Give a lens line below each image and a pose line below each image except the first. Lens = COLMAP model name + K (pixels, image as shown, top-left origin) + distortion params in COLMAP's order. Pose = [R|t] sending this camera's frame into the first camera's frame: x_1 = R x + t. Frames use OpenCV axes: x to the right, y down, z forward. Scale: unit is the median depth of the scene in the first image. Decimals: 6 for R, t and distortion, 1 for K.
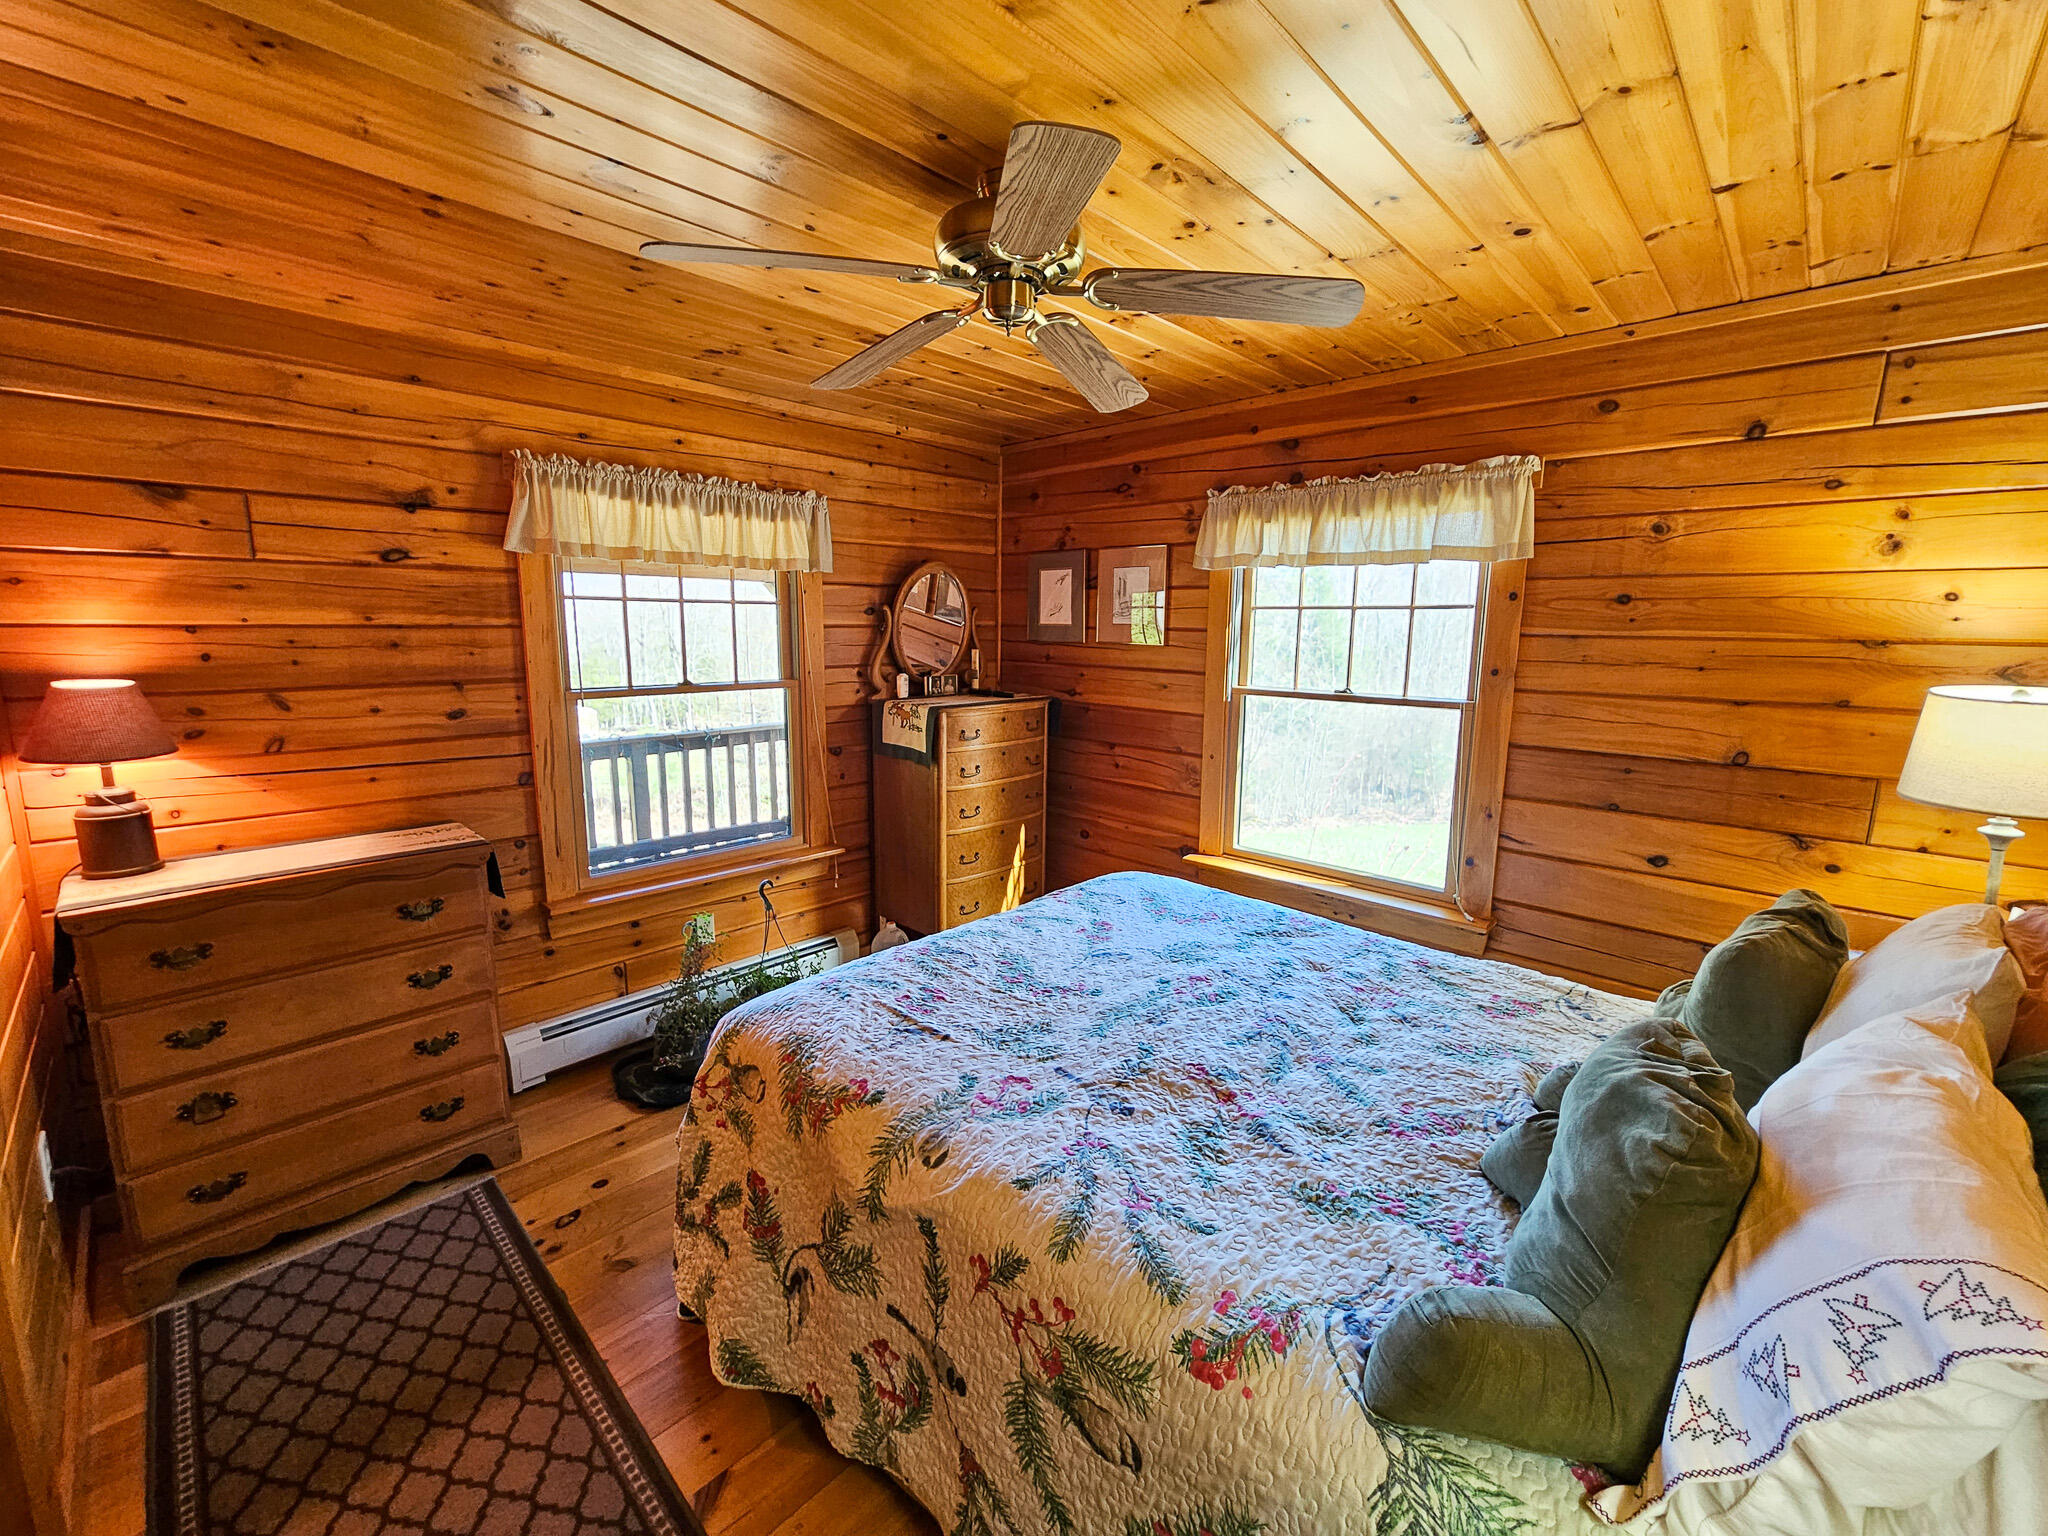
lens RADIAL K [[839.8, 0, 1035.7], [0, 839.8, 766.6], [0, 0, 1]] dist [-0.001139, -0.000179]
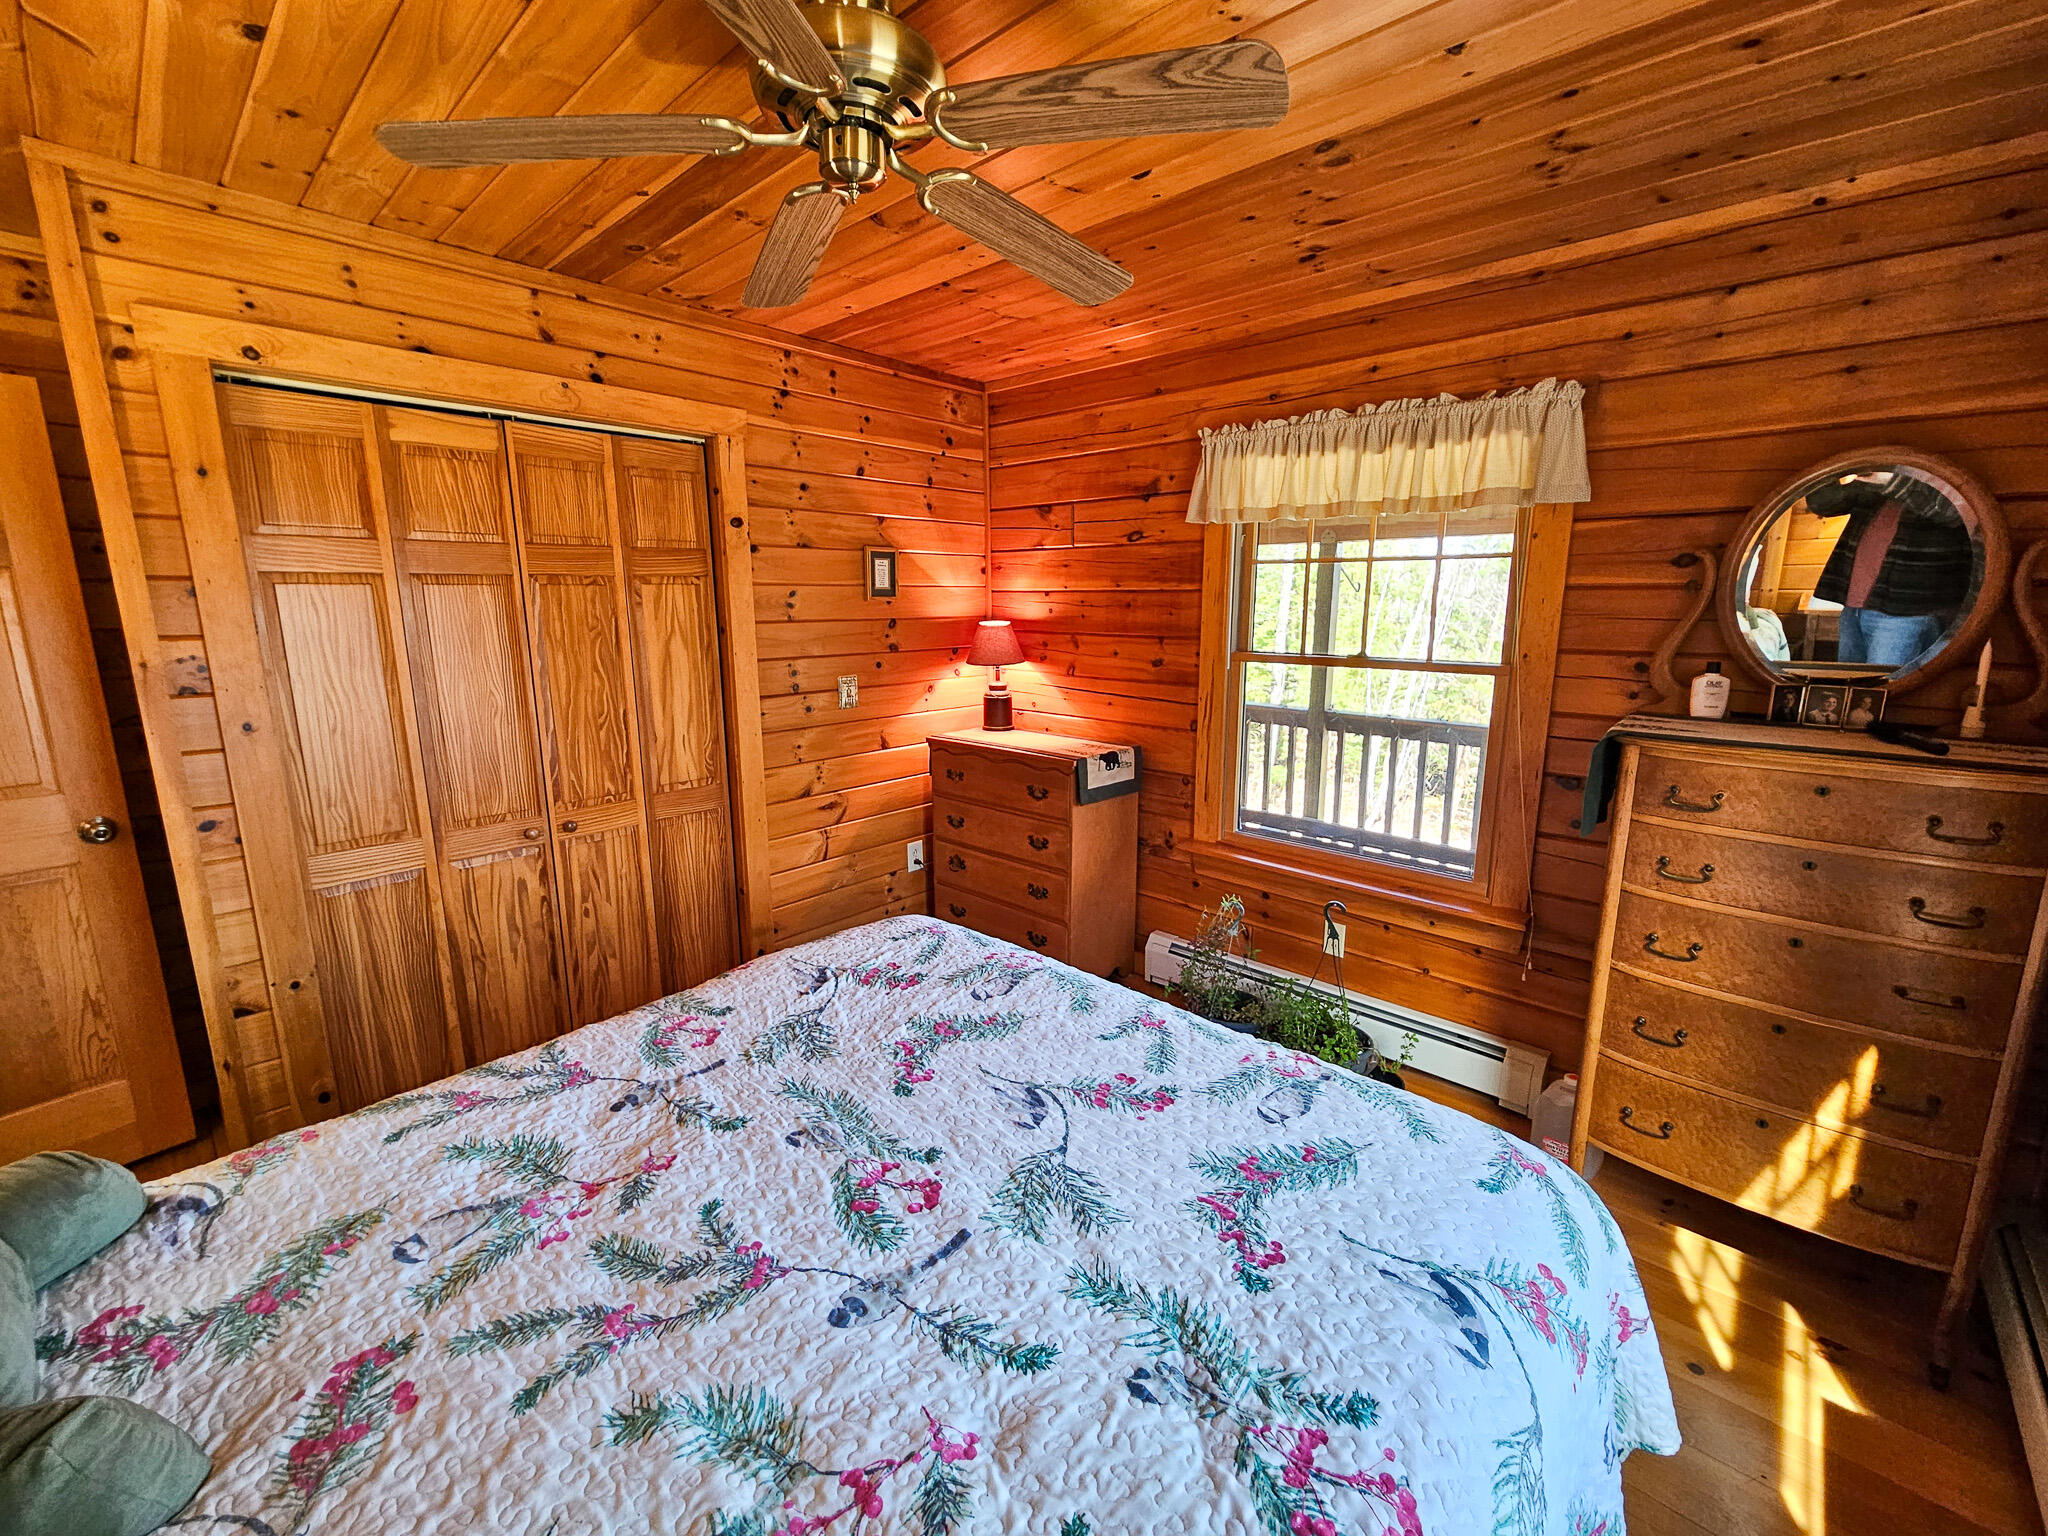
lens RADIAL K [[839.8, 0, 1023.1], [0, 839.8, 764.0], [0, 0, 1]] dist [-0.001139, -0.000179]
pose [[0.008438, 0.186367, -0.982444, 0.578806], [-0.170391, 0.968379, 0.182235, -0.116301], [0.985340, 0.165862, 0.039926, 0.827668]]
